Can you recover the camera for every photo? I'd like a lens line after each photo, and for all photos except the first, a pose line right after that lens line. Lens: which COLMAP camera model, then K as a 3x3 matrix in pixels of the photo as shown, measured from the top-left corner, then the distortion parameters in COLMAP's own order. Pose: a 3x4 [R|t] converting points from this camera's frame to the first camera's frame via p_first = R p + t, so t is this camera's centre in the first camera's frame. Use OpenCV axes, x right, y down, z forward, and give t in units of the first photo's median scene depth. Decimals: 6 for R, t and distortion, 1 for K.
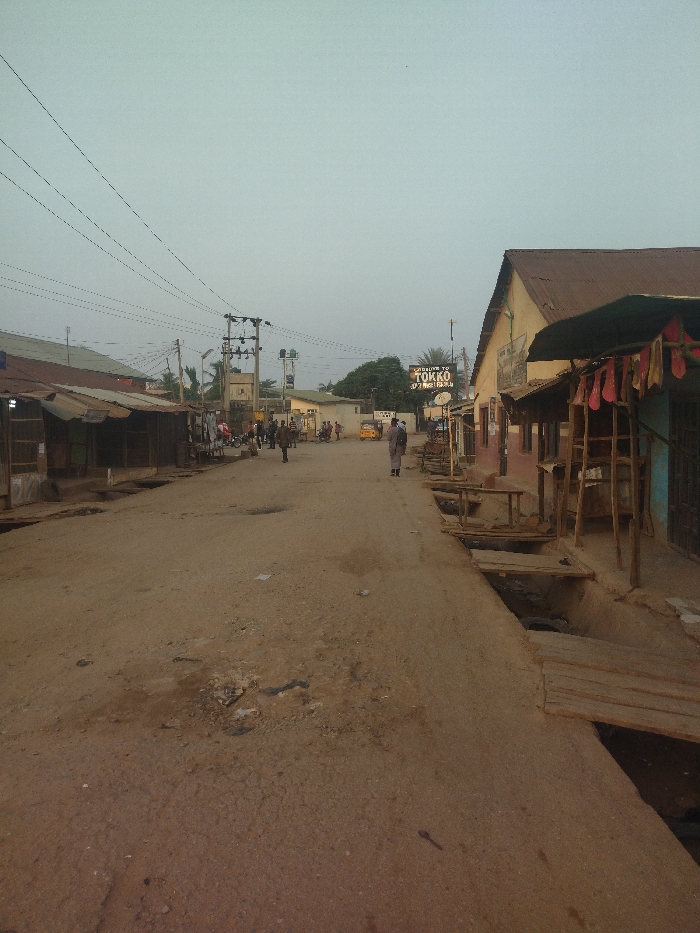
lens RADIAL K [[738.9, 0, 349.3], [0, 738.9, 464.8], [0, 0, 1]] dist [-0.009857, -0.001836]
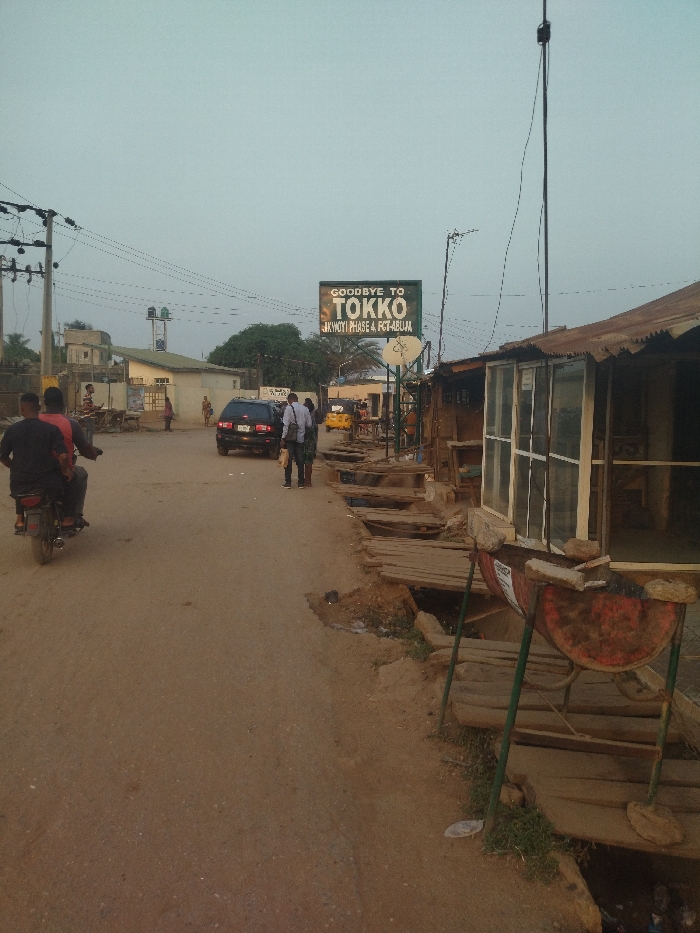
lens RADIAL K [[738.9, 0, 348.1], [0, 738.9, 466.3], [0, 0, 1]] dist [-0.009857, -0.001836]
pose [[0.989795, 0.021938, 0.140800, 0.026321], [-0.025669, 0.999364, 0.024741, -0.022302], [-0.140168, -0.028103, 0.989729, 0.400337]]
